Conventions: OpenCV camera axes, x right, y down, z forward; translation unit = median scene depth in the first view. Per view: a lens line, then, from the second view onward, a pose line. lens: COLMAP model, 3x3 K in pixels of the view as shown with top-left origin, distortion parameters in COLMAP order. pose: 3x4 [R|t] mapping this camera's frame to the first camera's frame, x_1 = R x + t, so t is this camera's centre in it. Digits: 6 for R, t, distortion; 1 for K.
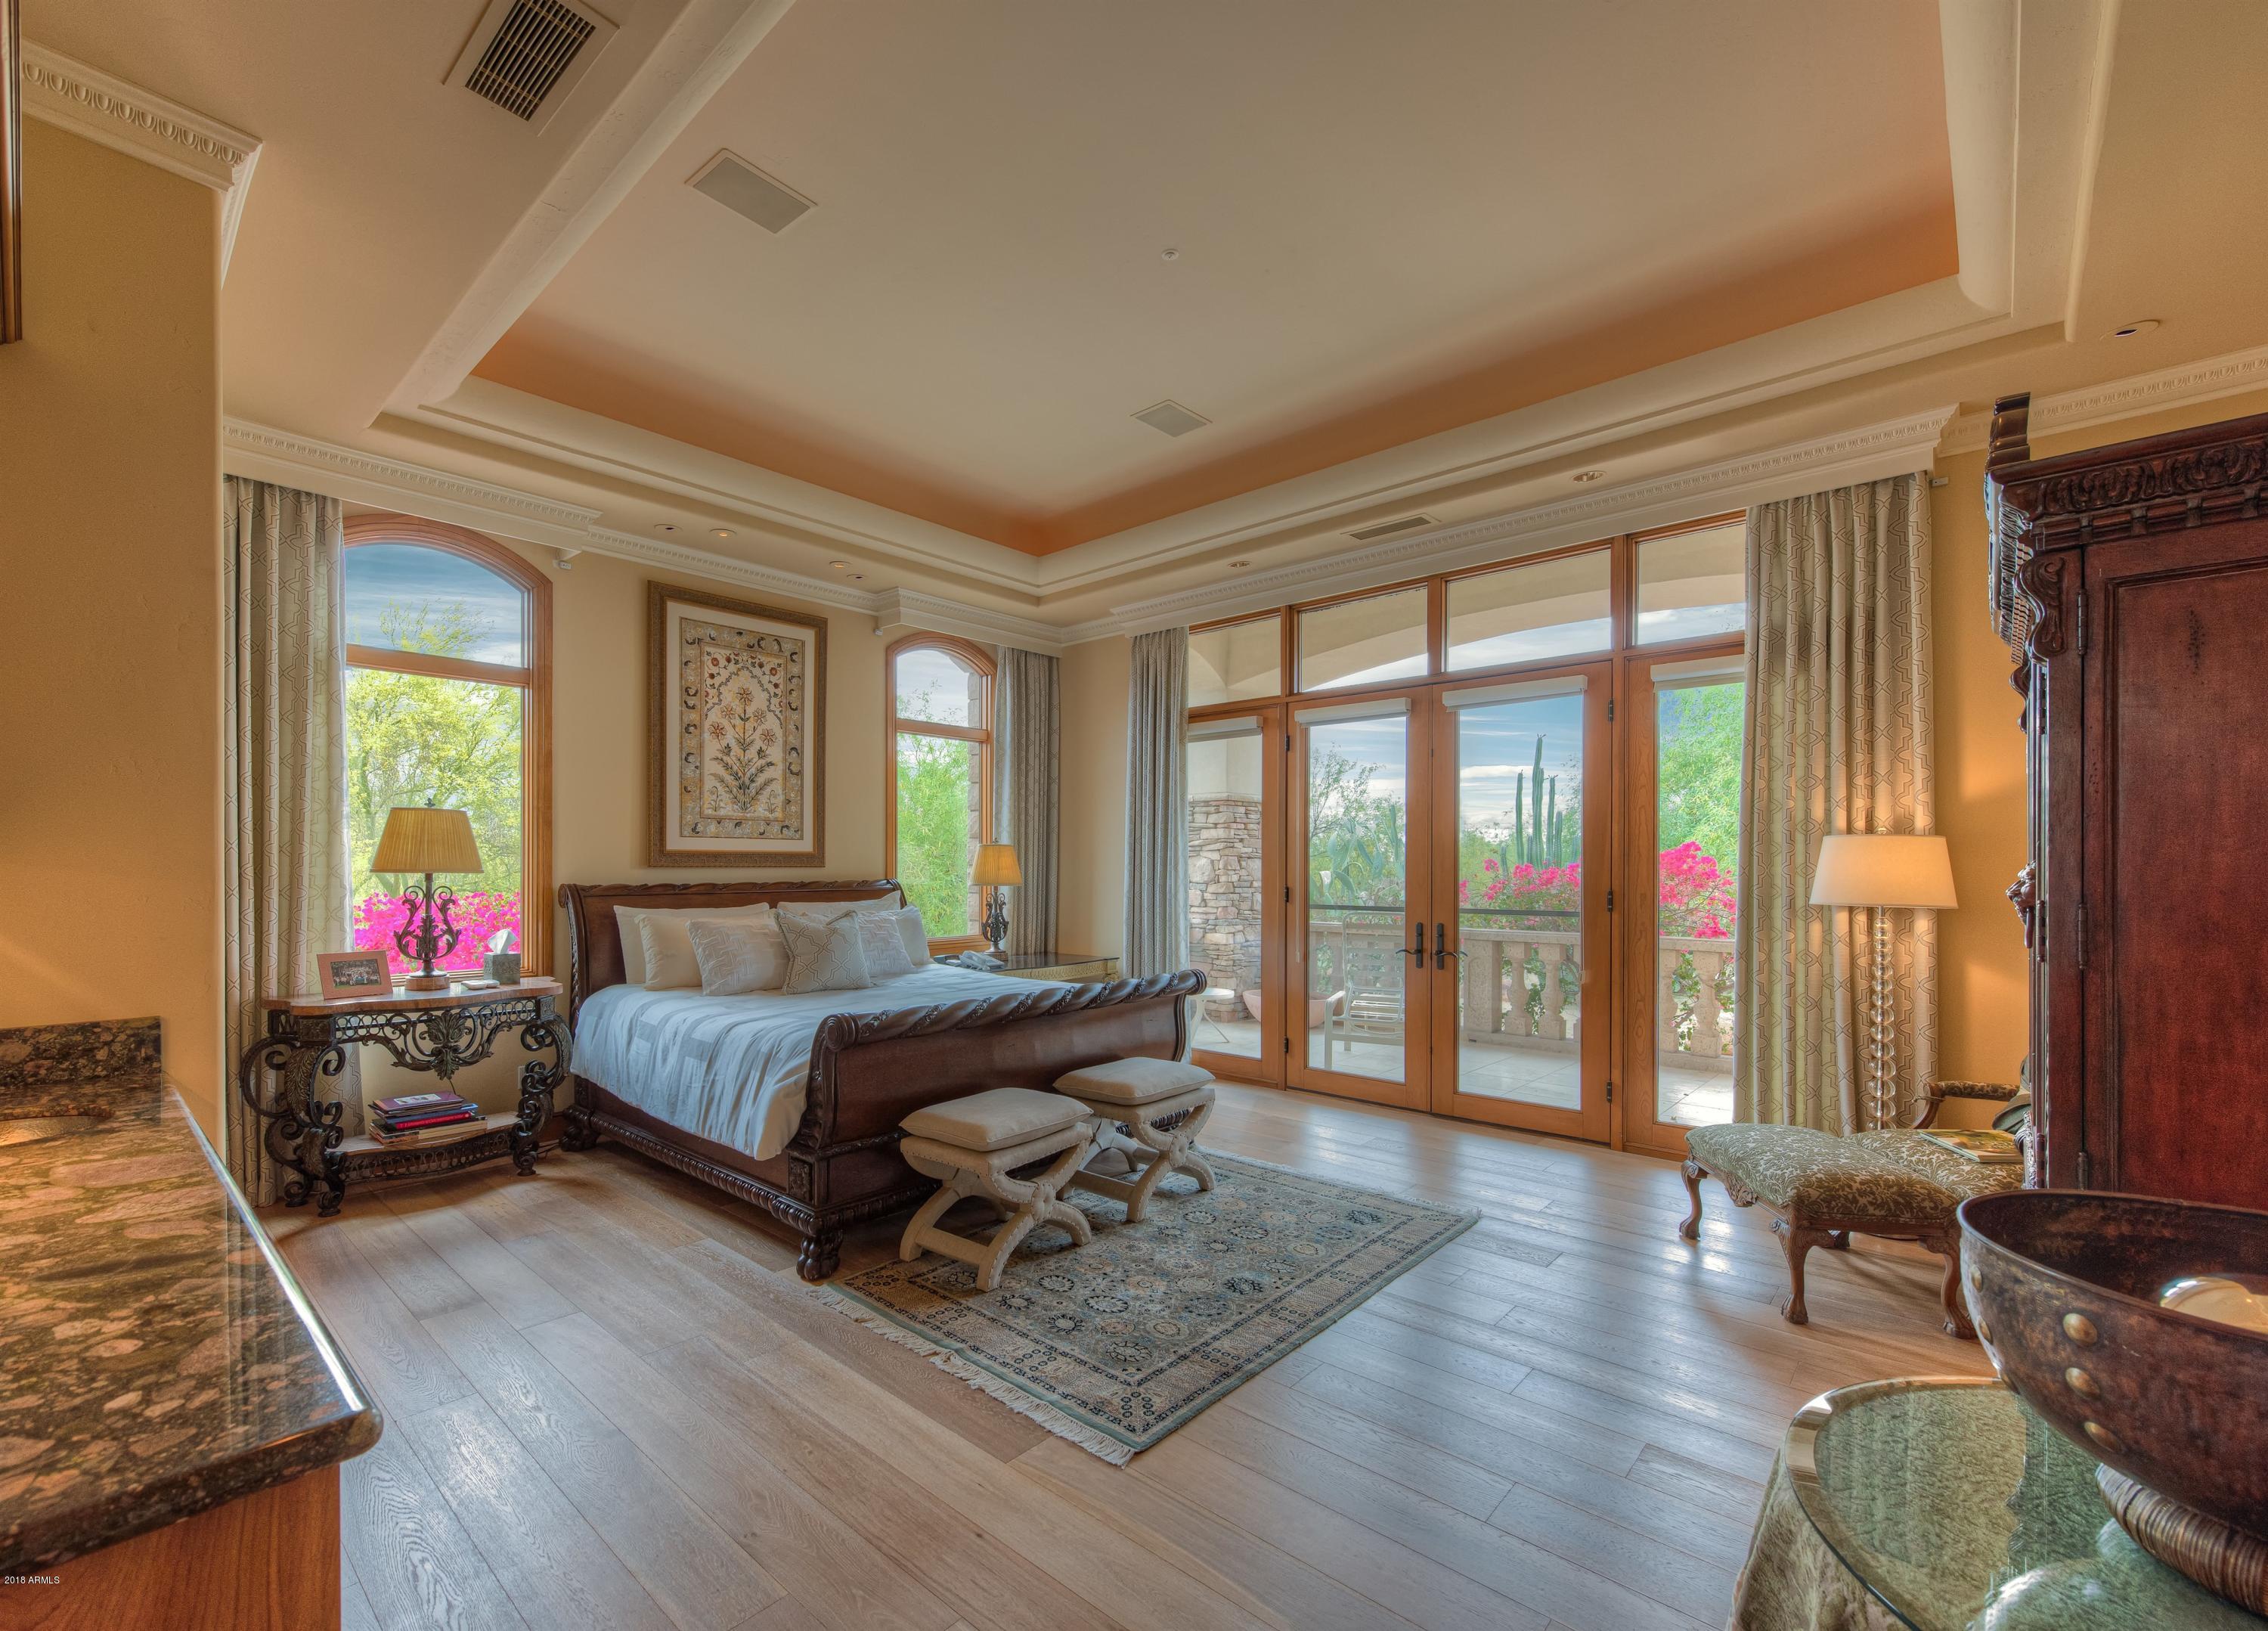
lens RADIAL K [[968.8, 0, 1132.6], [0, 968.8, 821.5], [0, 0, 1]] dist [0.000089, -0.000112]
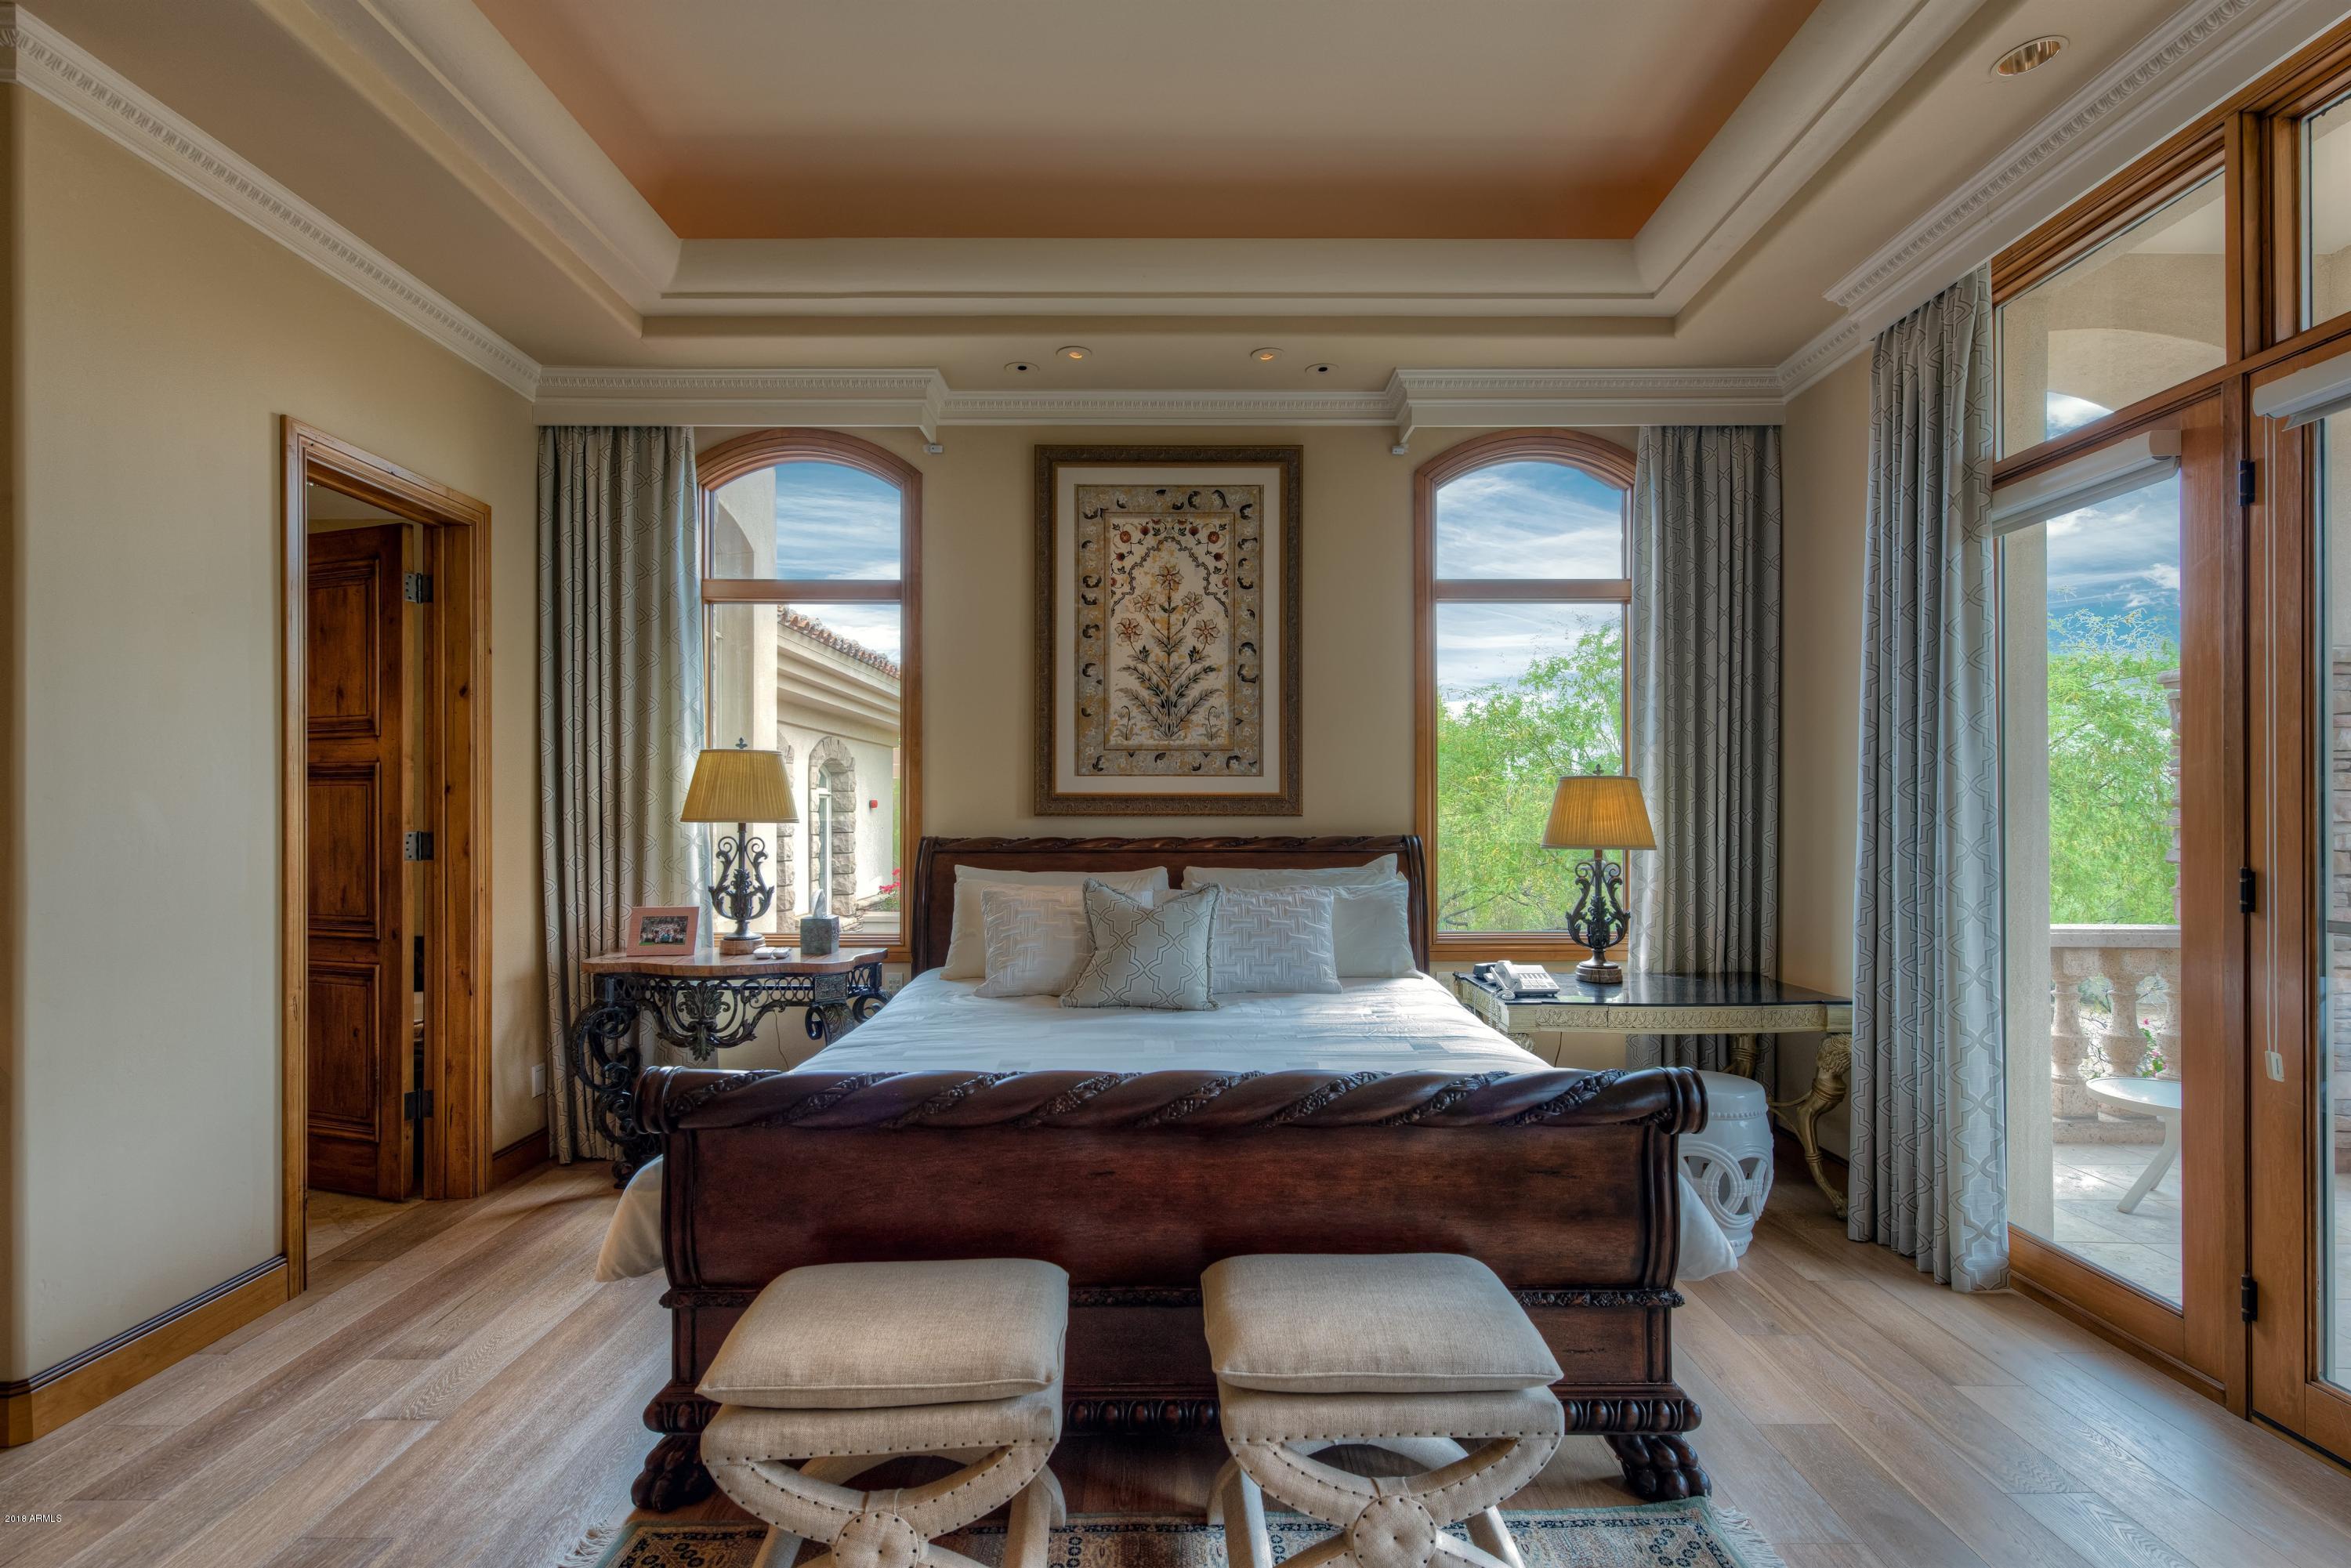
lens RADIAL K [[1143.0, 0, 1175.5], [0, 1143.0, 784.0], [0, 0, 1]] dist [0.002288, -0.000371]
pose [[0.660510, -0.021552, -0.750508, 0.236902], [0.035256, 0.999376, 0.002330, 0.021594], [0.749989, -0.027999, 0.660857, 0.443901]]
